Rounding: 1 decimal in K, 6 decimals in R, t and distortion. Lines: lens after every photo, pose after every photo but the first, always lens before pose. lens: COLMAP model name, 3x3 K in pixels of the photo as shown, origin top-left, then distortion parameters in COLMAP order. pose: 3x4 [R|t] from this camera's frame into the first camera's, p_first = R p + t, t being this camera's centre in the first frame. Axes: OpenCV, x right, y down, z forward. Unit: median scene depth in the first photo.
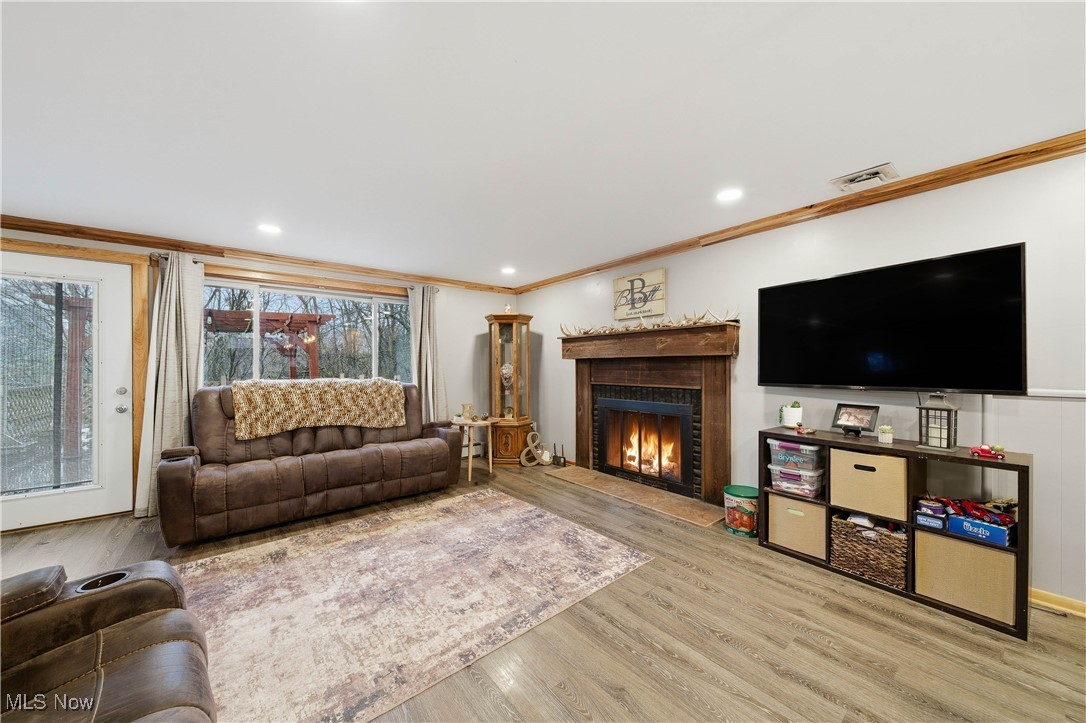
lens RADIAL K [[383.3, 0, 539.4], [0, 383.3, 367.4], [0, 0, 1]] dist [-0.001084, -0.000993]
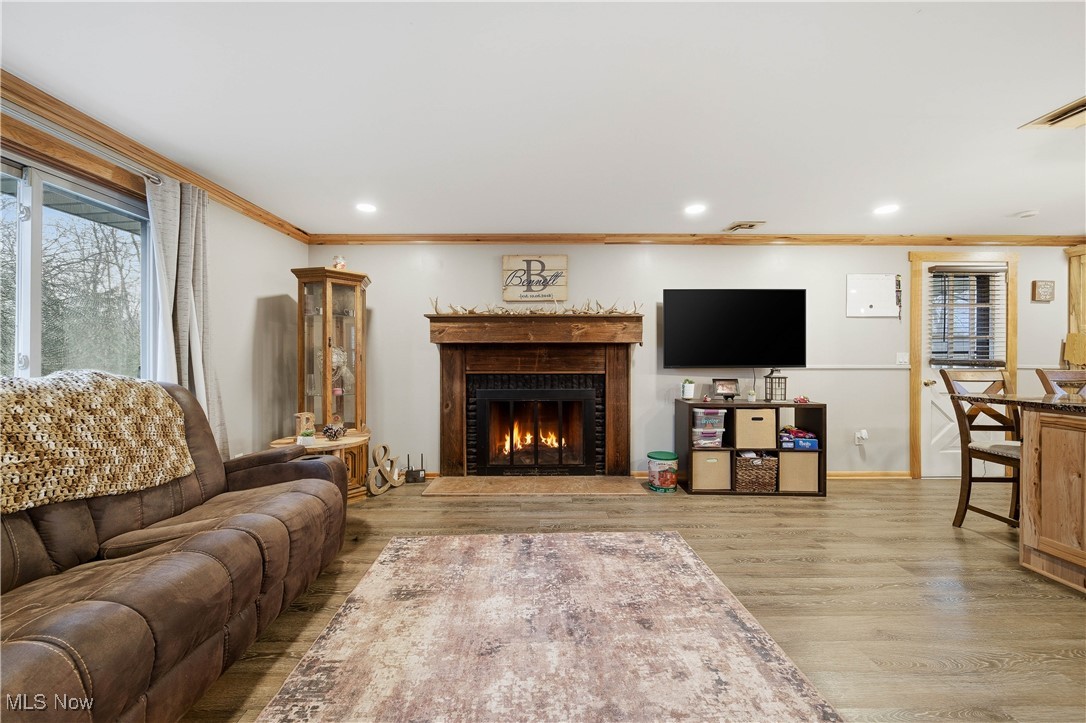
lens RADIAL K [[383.3, 0, 537.9], [0, 383.3, 359.6], [0, 0, 1]] dist [-0.001084, -0.000993]
pose [[0.623432, 0.001832, 0.781875, -0.561802], [0.001382, 0.999993, -0.003445, 0.020917], [-0.781876, 0.003228, 0.623425, 0.473261]]
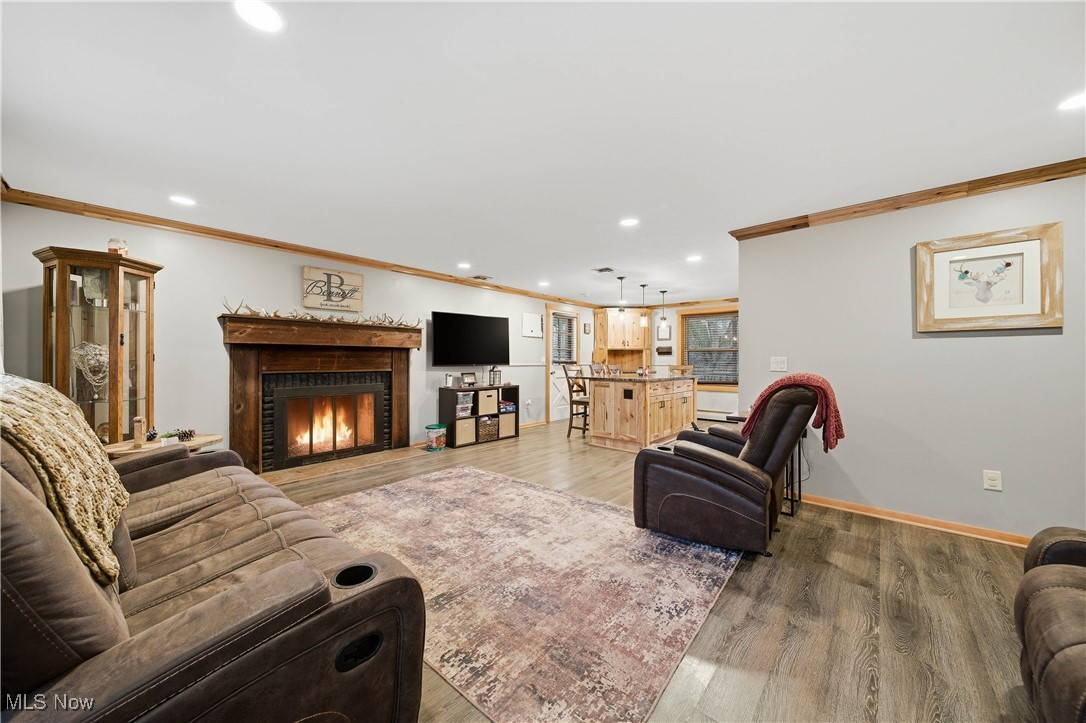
lens RADIAL K [[383.3, 0, 538.9], [0, 383.3, 360.1], [0, 0, 1]] dist [-0.001084, -0.000993]
pose [[-0.164100, 0.003045, 0.986439, -1.085337], [0.002112, 0.999994, -0.002735, 0.021993], [-0.986441, 0.001635, -0.164106, 0.703885]]
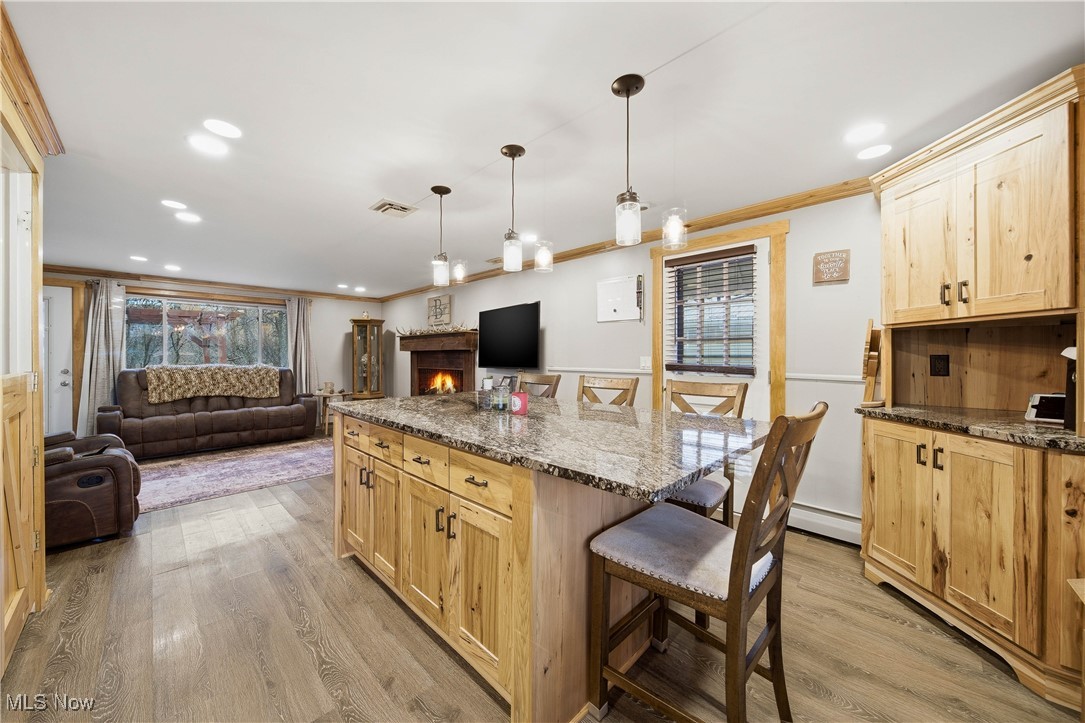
lens RADIAL K [[383.0, 0, 533.5], [0, 383.0, 356.2], [0, 0, 1]] dist [-0.001084, -0.000993]
pose [[0.993409, 0.002832, 0.114592, 0.539545], [-0.002453, 0.999991, -0.003451, 0.001841], [-0.114601, 0.003147, 0.993407, -0.669523]]
